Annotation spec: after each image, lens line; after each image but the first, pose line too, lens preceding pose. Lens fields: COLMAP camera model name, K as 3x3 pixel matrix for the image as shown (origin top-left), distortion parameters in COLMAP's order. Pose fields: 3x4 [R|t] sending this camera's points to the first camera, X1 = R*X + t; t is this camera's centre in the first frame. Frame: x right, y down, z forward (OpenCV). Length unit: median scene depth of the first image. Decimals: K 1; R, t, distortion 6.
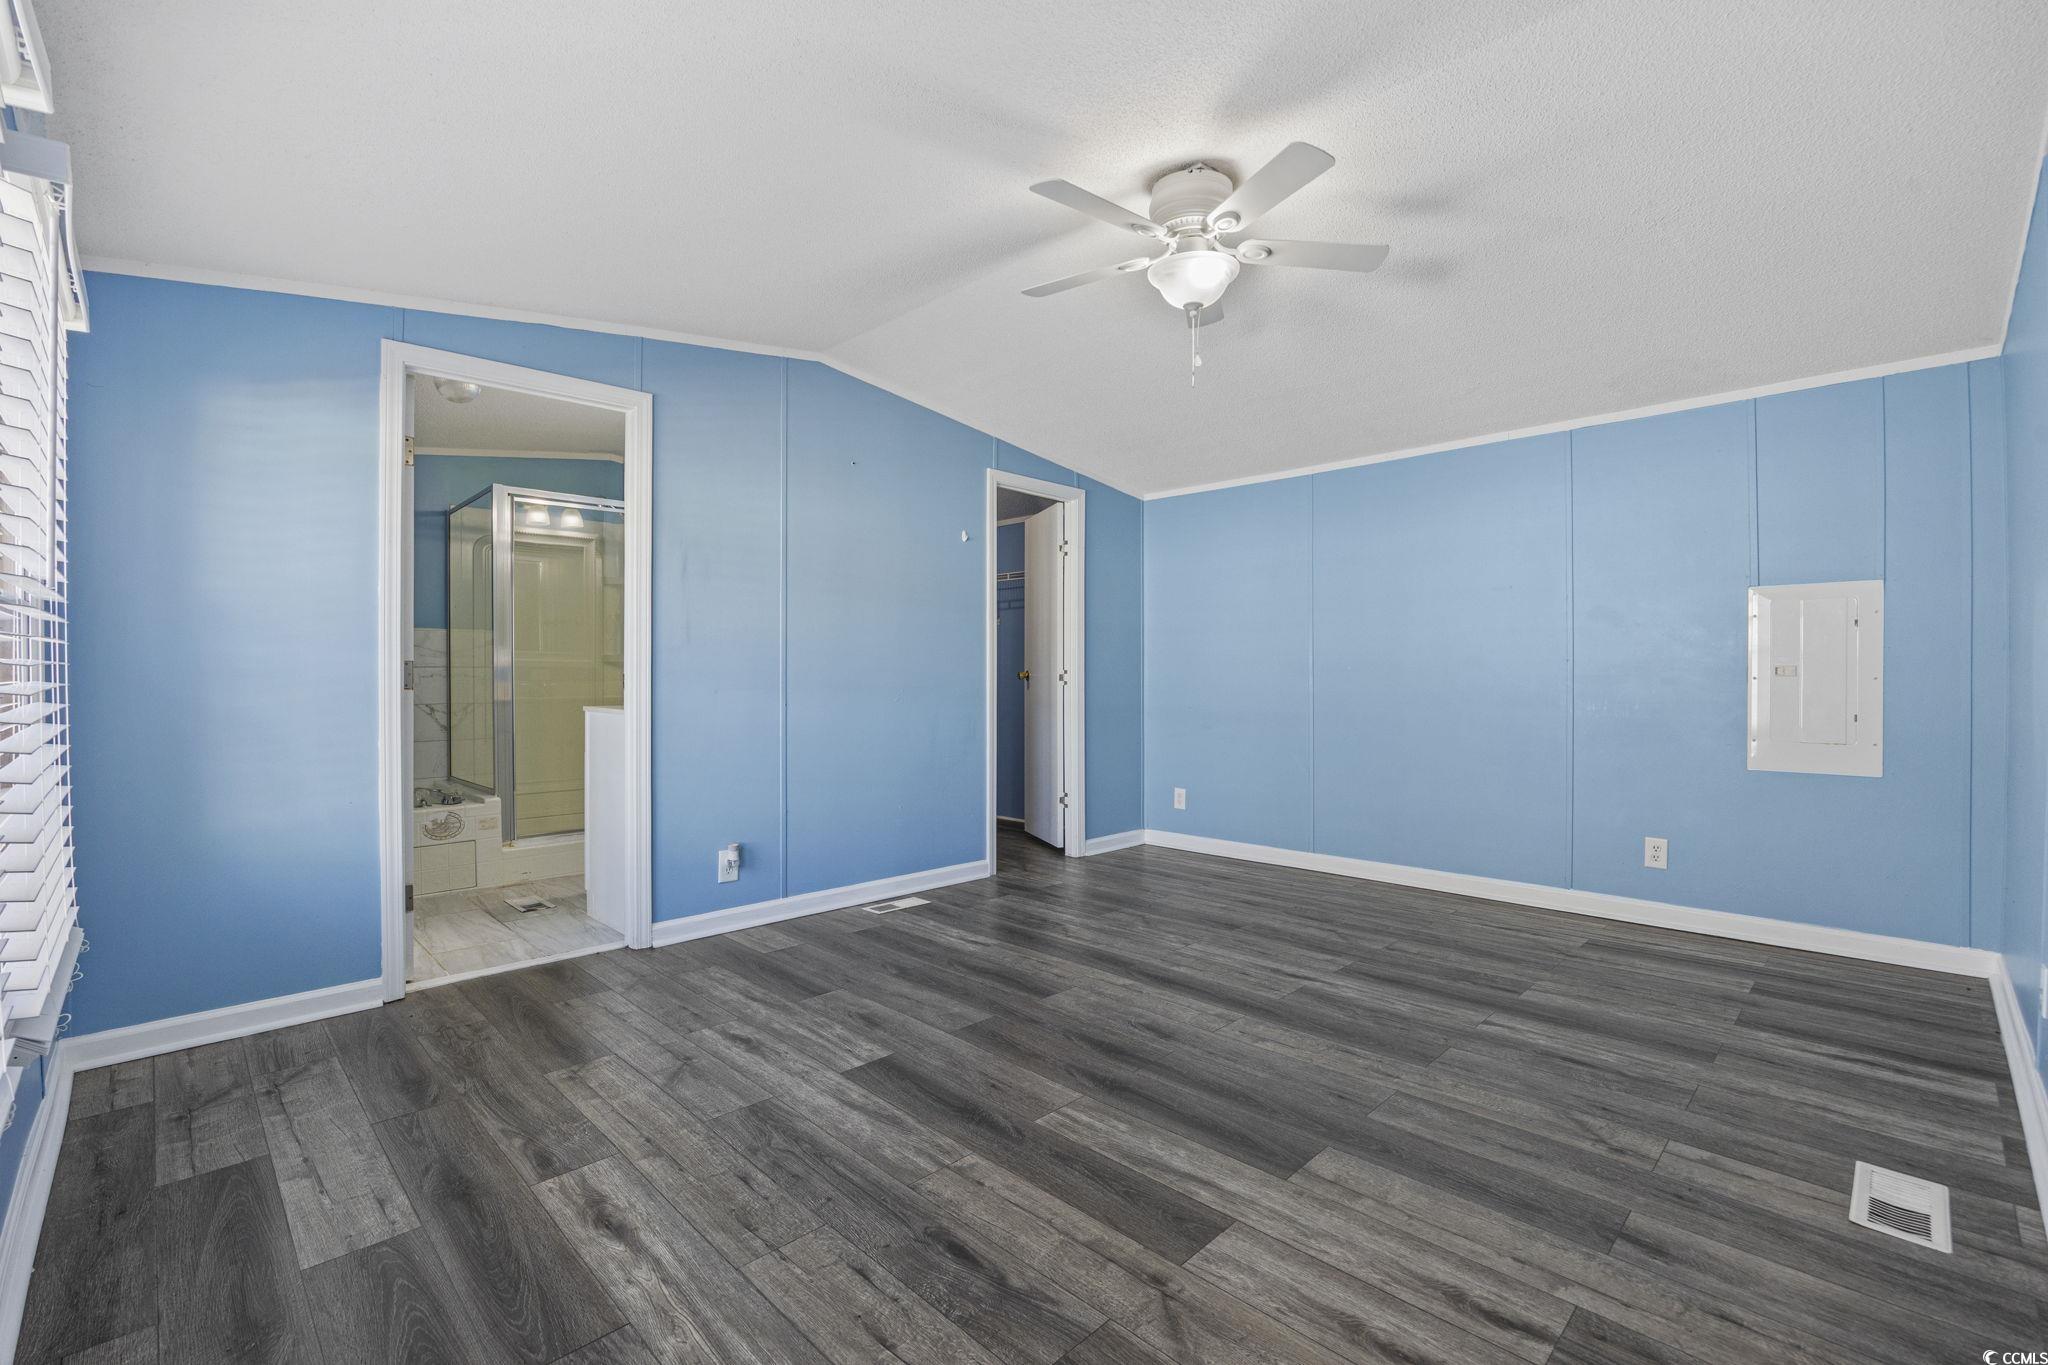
lens RADIAL K [[887.9, 0, 1022.0], [0, 887.9, 683.0], [0, 0, 1]] dist [-0.001498, -0.000068]
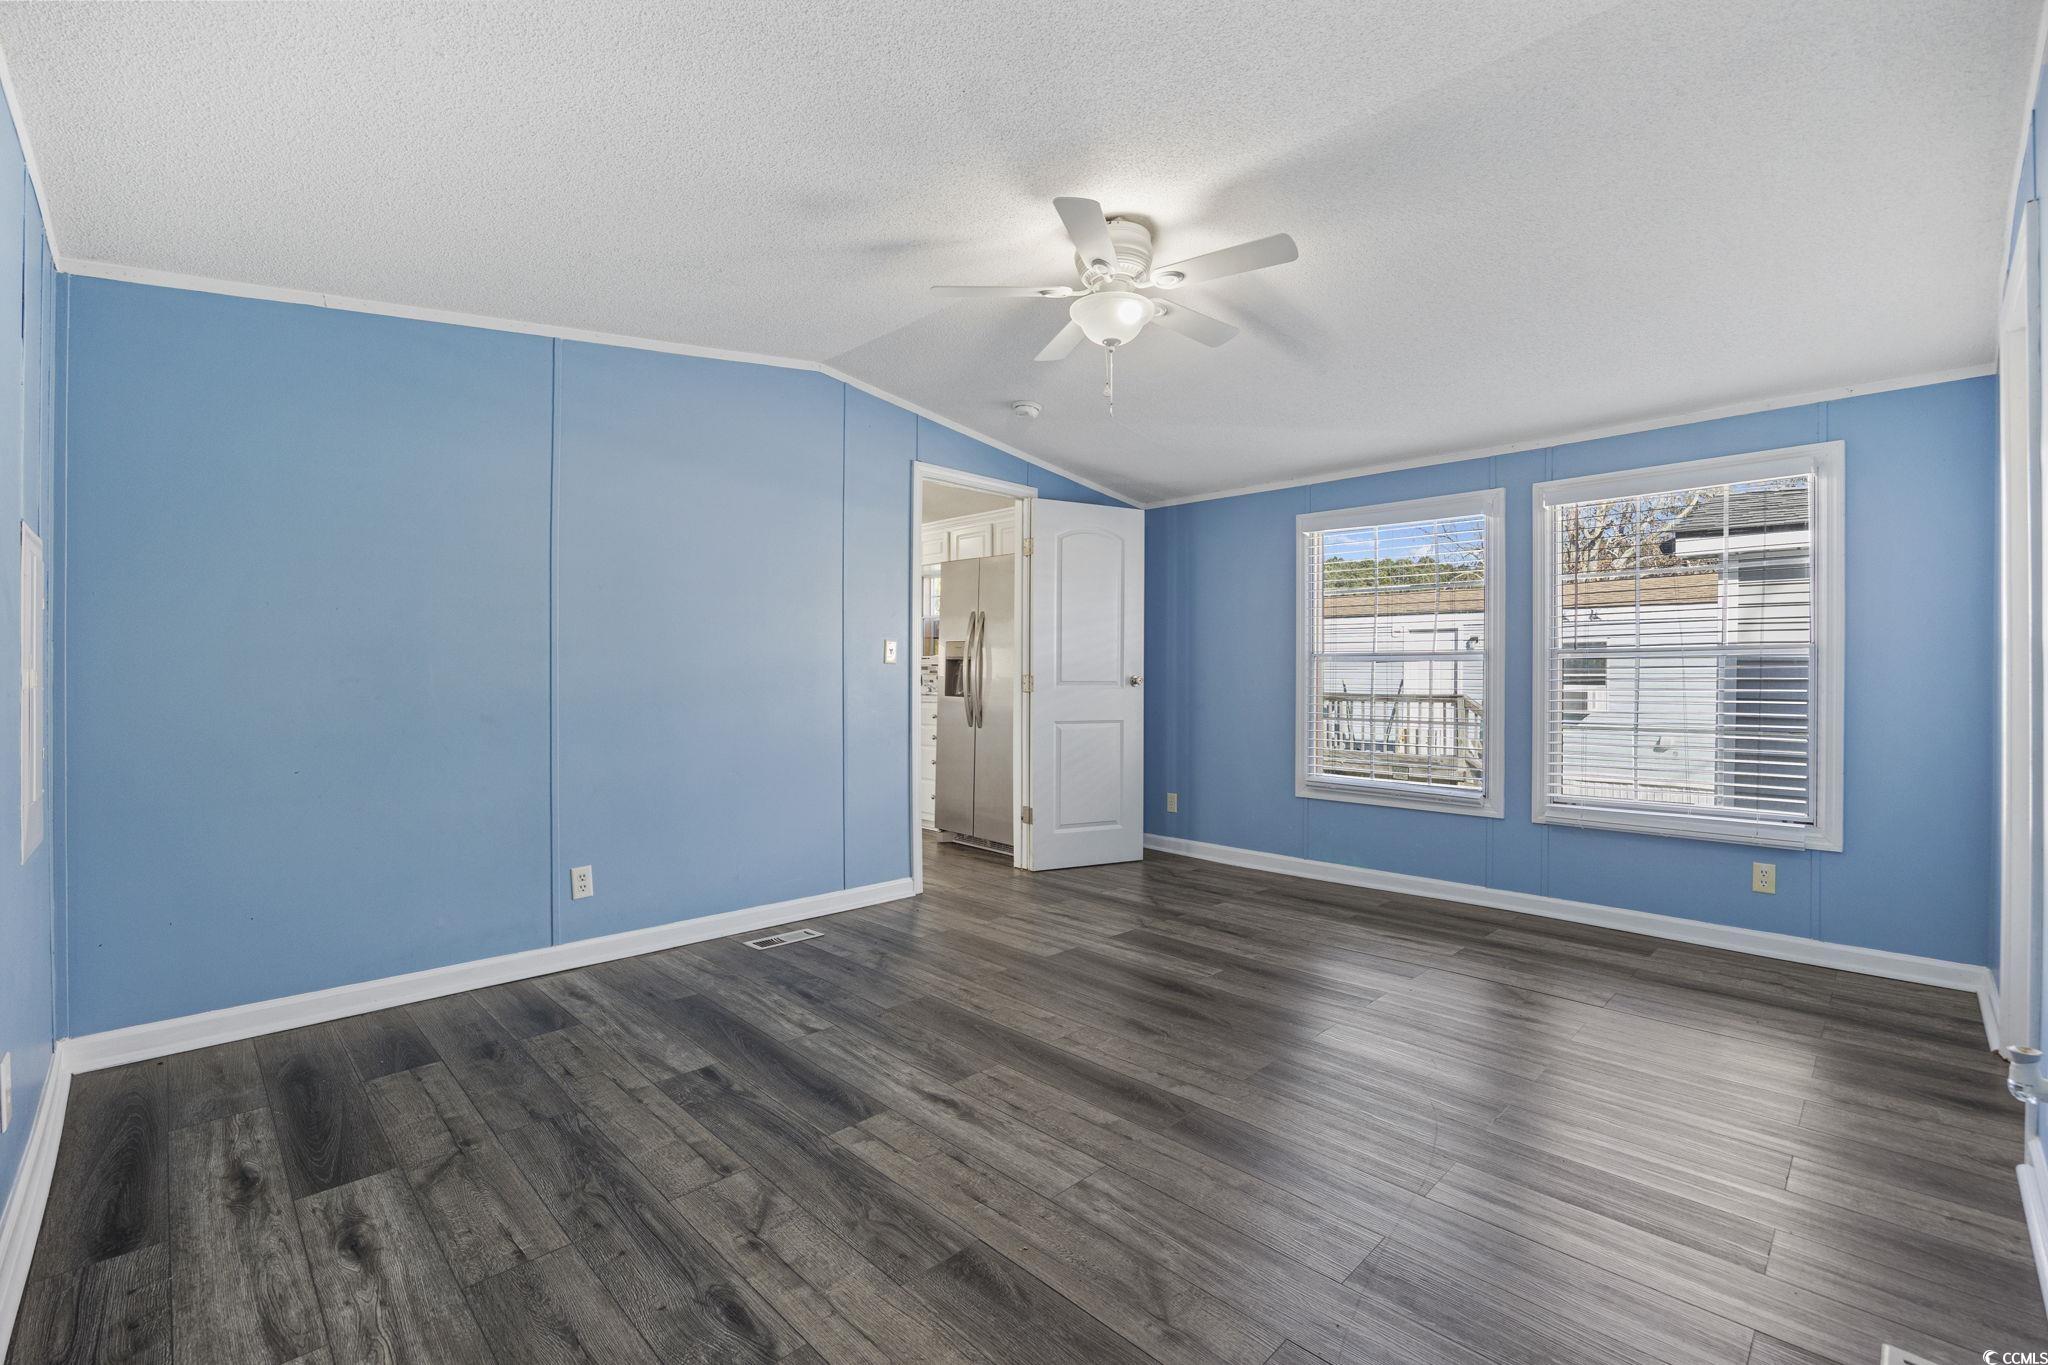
lens RADIAL K [[887.9, 0, 1019.0], [0, 887.9, 676.2], [0, 0, 1]] dist [-0.001498, -0.000068]
pose [[-0.999997, -0.002163, 0.001130, 0.278619], [-0.002152, 0.999953, 0.009433, -0.027935], [-0.001150, 0.009430, -0.999955, 1.920934]]
